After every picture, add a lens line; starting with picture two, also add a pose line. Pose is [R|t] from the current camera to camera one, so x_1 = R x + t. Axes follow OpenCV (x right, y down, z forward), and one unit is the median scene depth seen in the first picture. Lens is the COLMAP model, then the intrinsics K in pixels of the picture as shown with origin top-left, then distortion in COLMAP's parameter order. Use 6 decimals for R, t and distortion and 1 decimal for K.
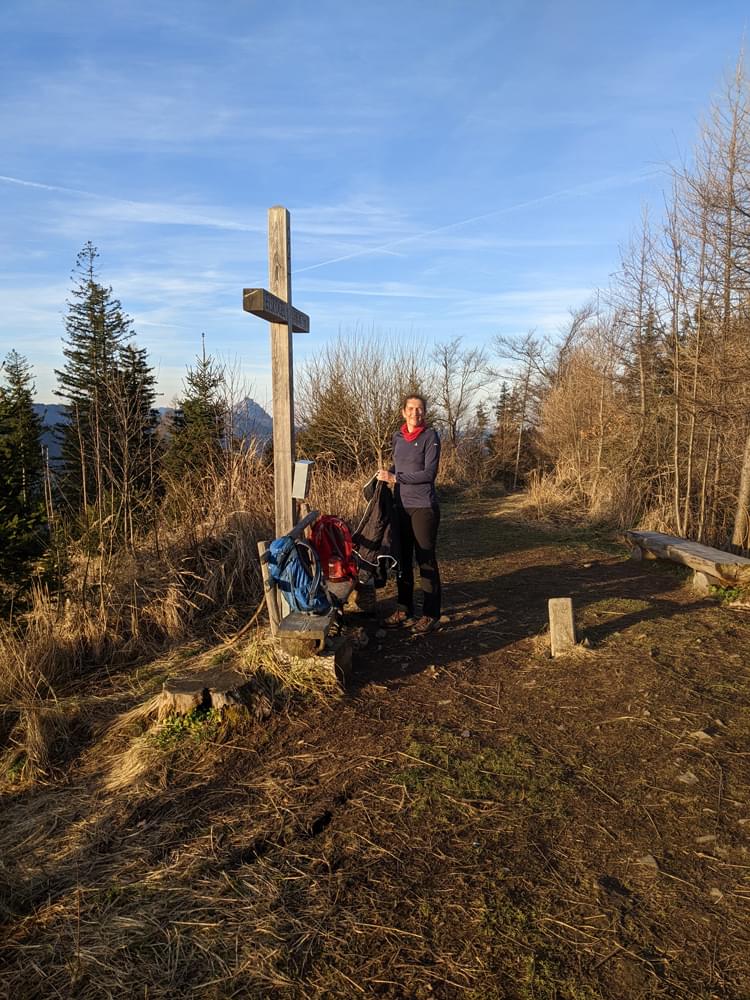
lens RADIAL K [[848.2, 0, 375.0], [0, 848.2, 500.0], [0, 0, 1]] dist [0.048458, 0.010242]
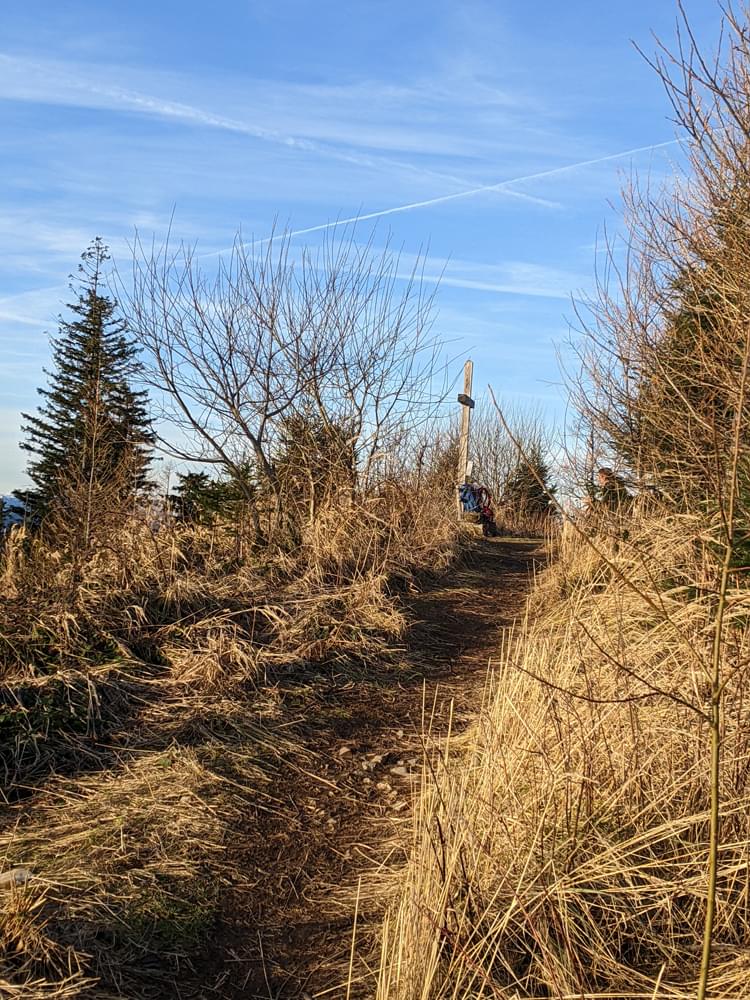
lens RADIAL K [[848.2, 0, 375.0], [0, 848.2, 500.0], [0, 0, 1]] dist [0.048458, 0.010242]
pose [[0.982607, 0.086184, -0.164485, 0.021039], [-0.101180, 0.991225, -0.085066, -0.053692], [0.155710, 0.100229, 0.982705, 0.382968]]
